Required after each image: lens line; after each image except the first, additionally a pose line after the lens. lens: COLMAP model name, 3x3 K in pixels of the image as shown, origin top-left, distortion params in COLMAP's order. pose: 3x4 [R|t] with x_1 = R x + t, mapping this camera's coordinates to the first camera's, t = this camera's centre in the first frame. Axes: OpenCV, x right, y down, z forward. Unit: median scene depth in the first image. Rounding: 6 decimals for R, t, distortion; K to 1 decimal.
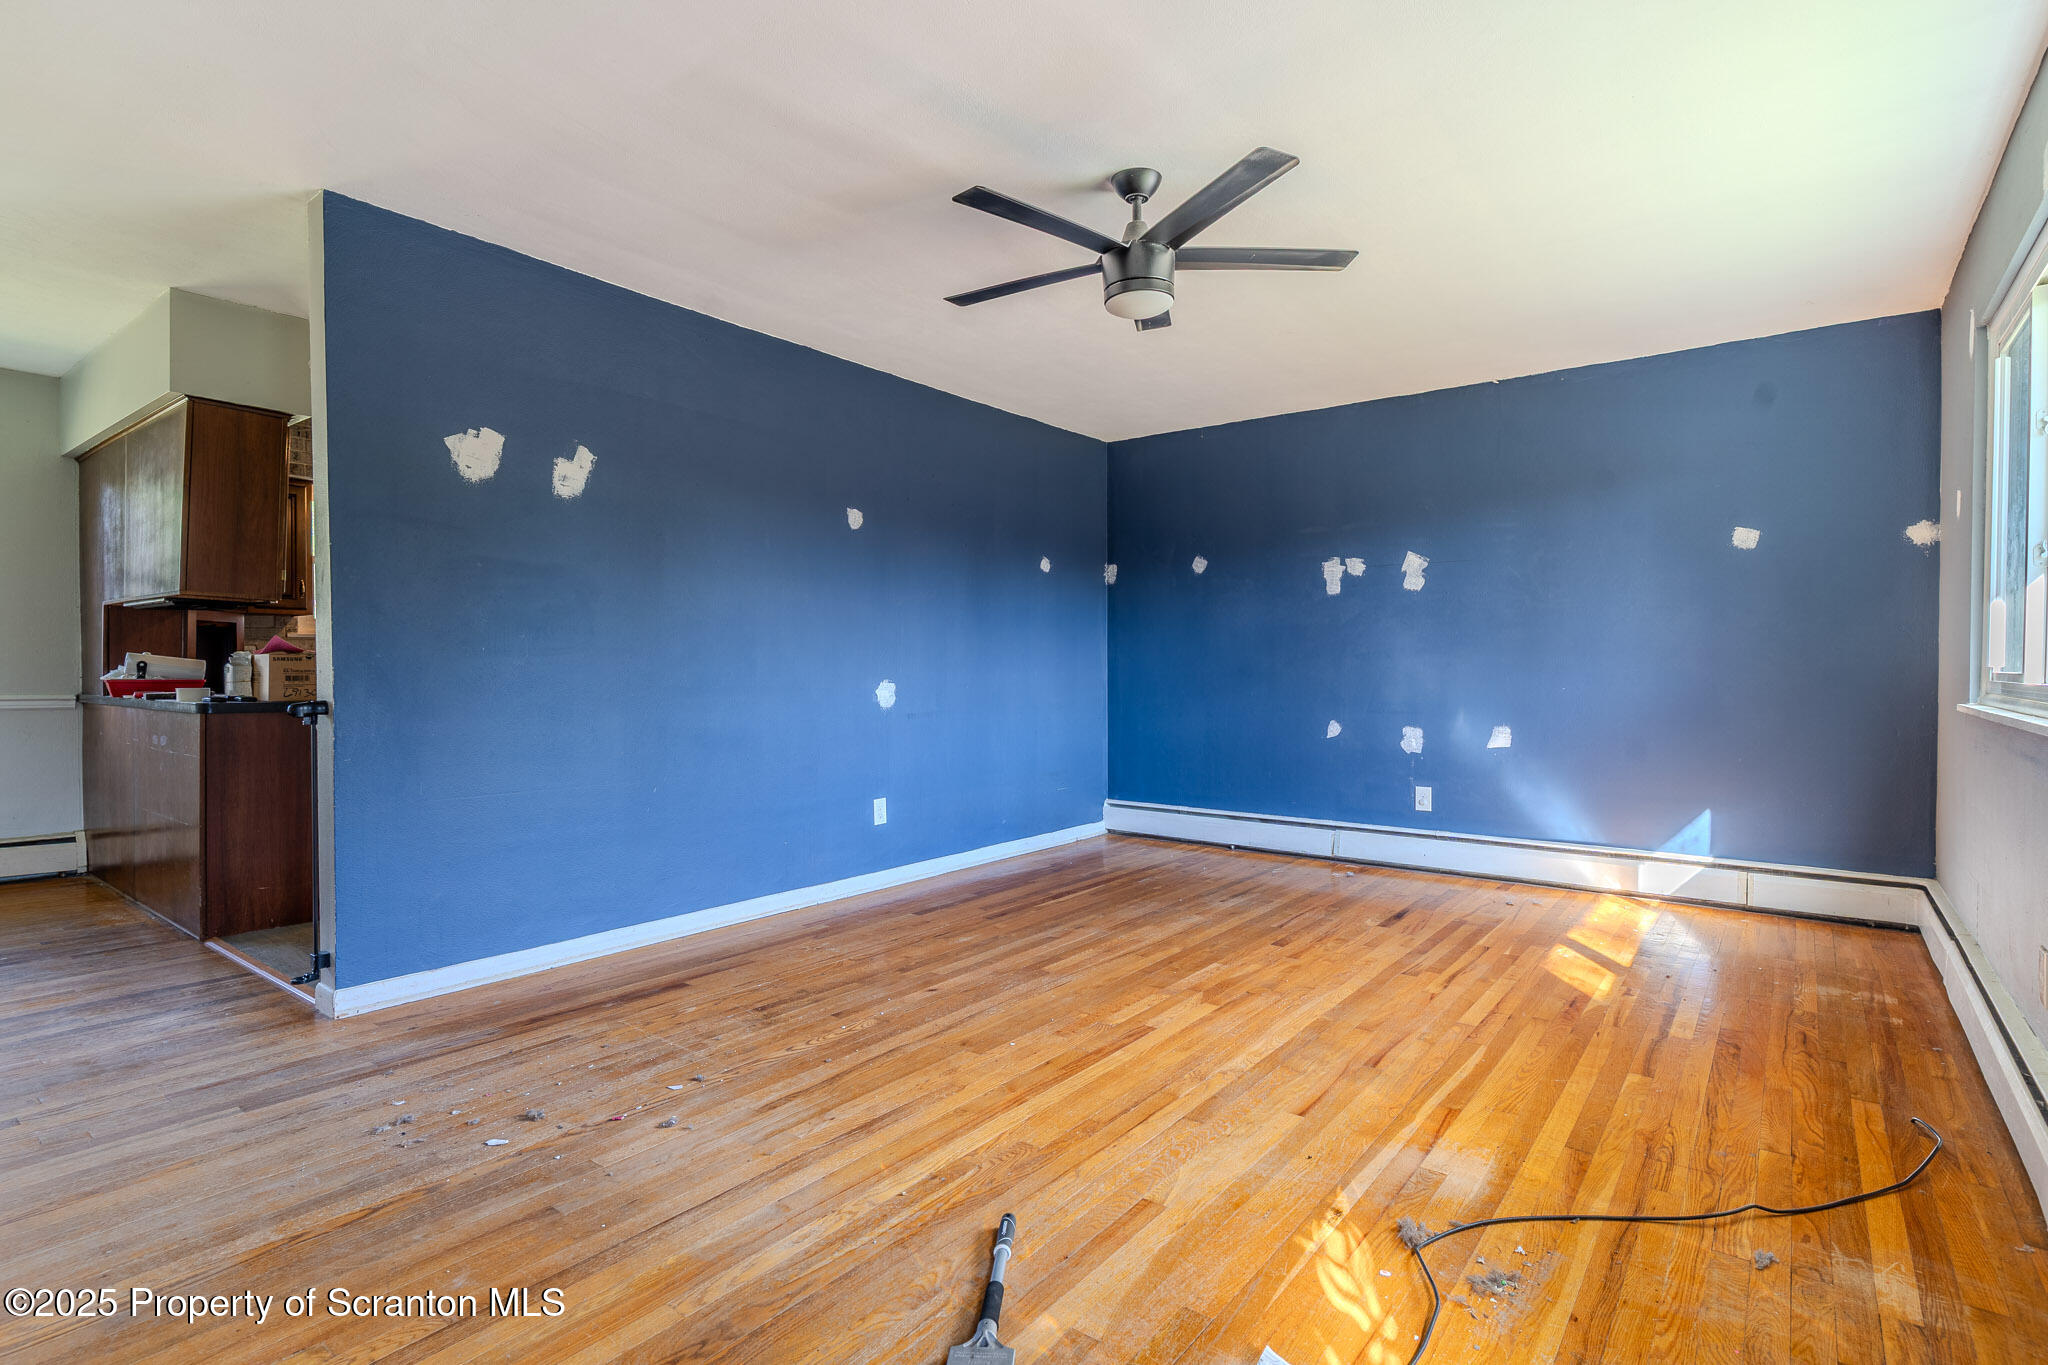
lens RADIAL K [[1004.4, 0, 1025.7], [0, 1004.4, 679.7], [0, 0, 1]] dist [0.002892, -0.001249]
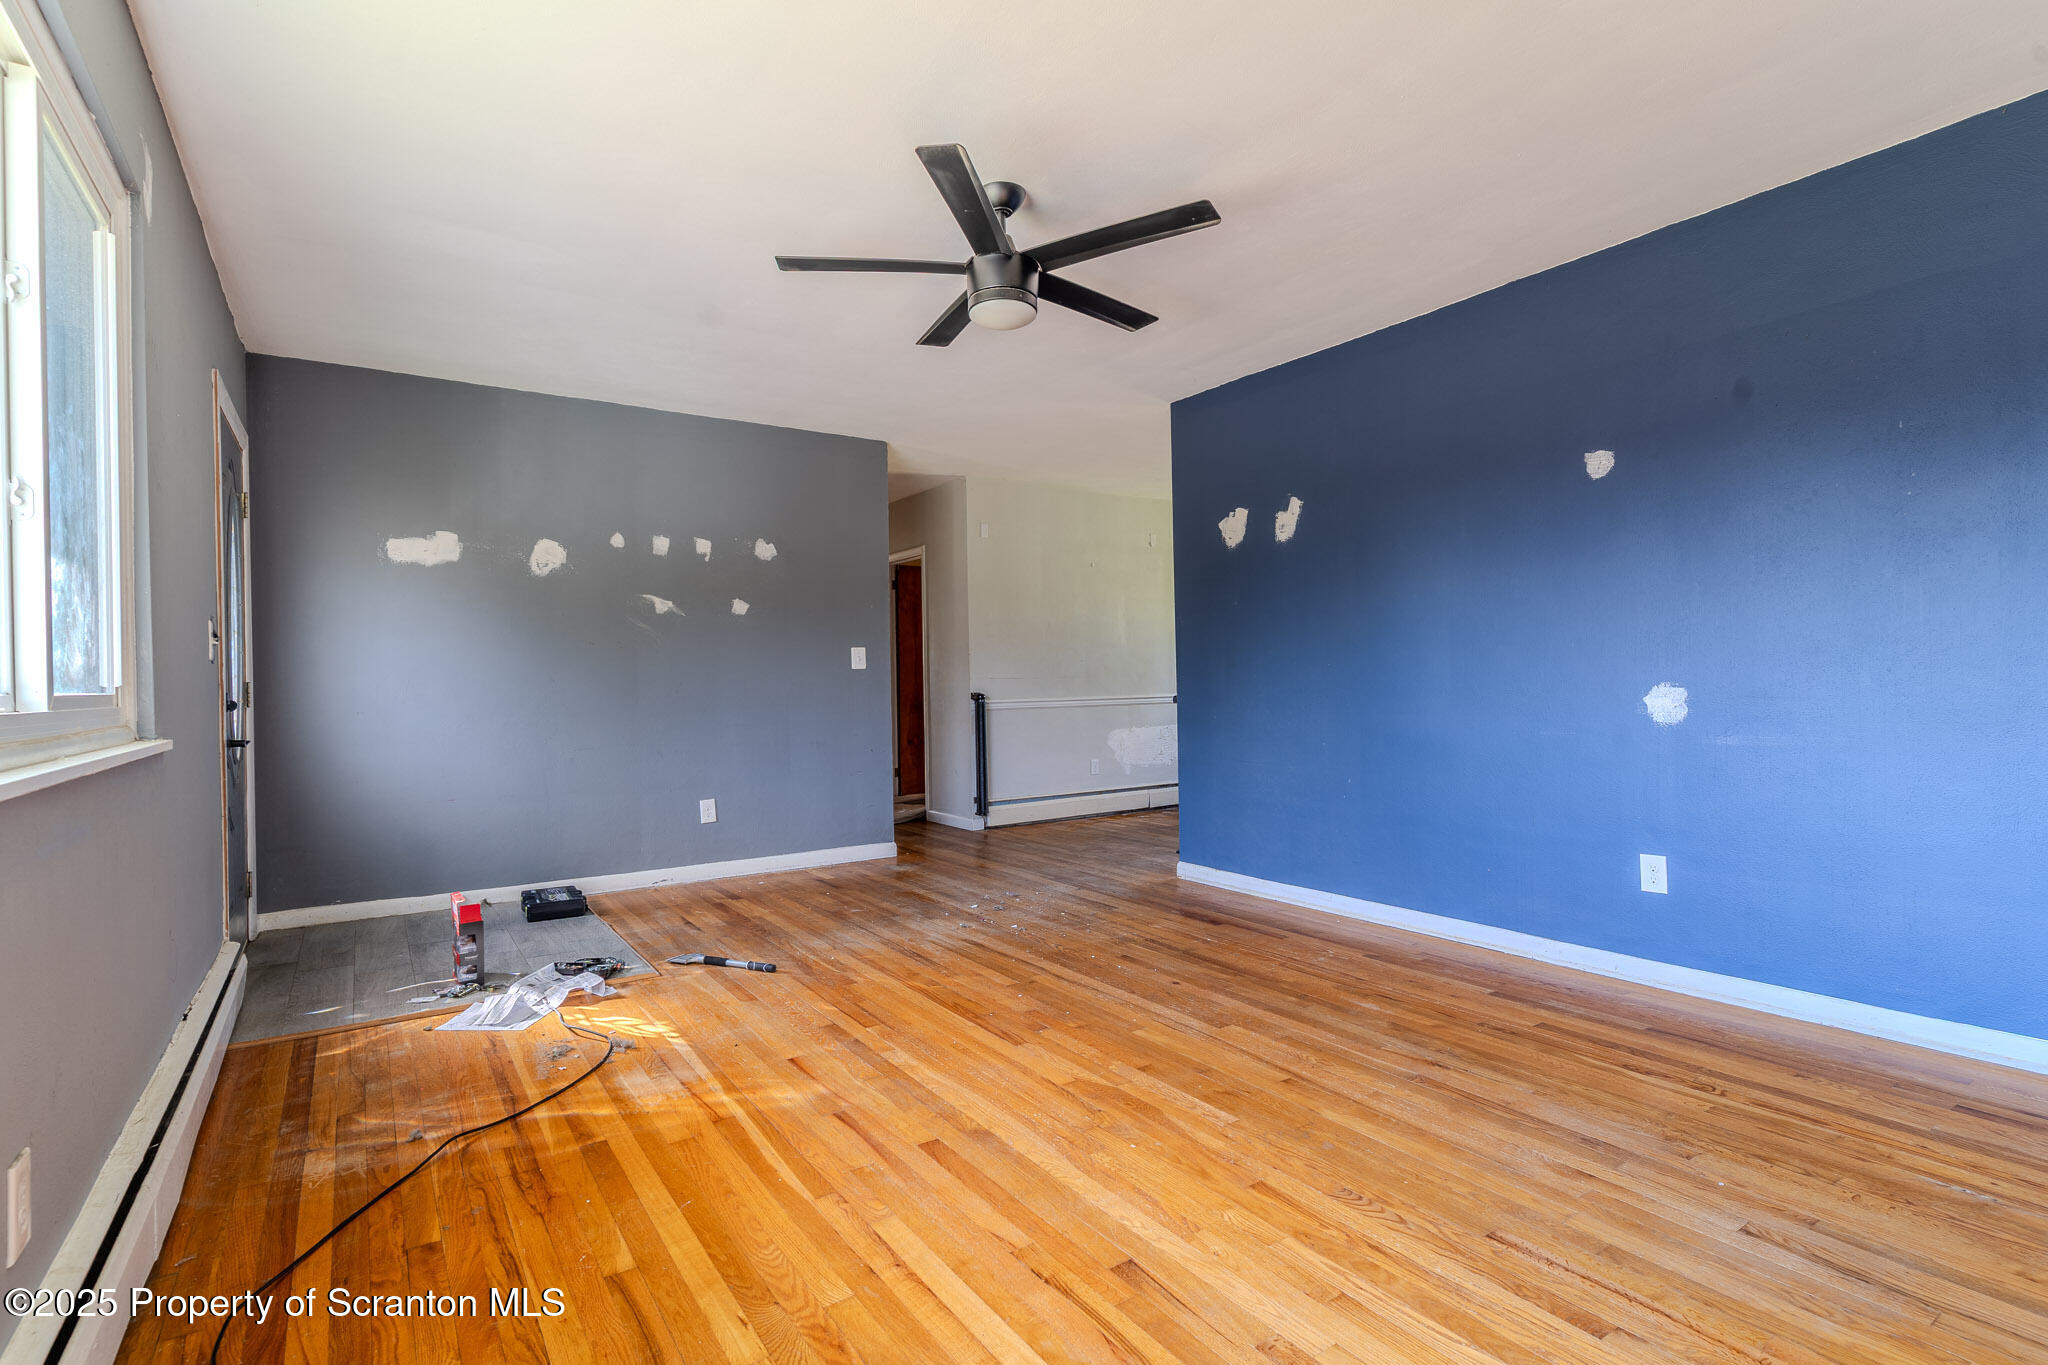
lens RADIAL K [[989.0, 0, 1024.0], [0, 989.0, 682.5], [0, 0, 1]] dist [0.004142, -0.000843]
pose [[-0.319114, 0.006322, -0.947695, 0.938804], [0.005769, 0.999972, 0.004729, -0.008040], [0.947699, -0.003958, -0.319141, 1.195120]]
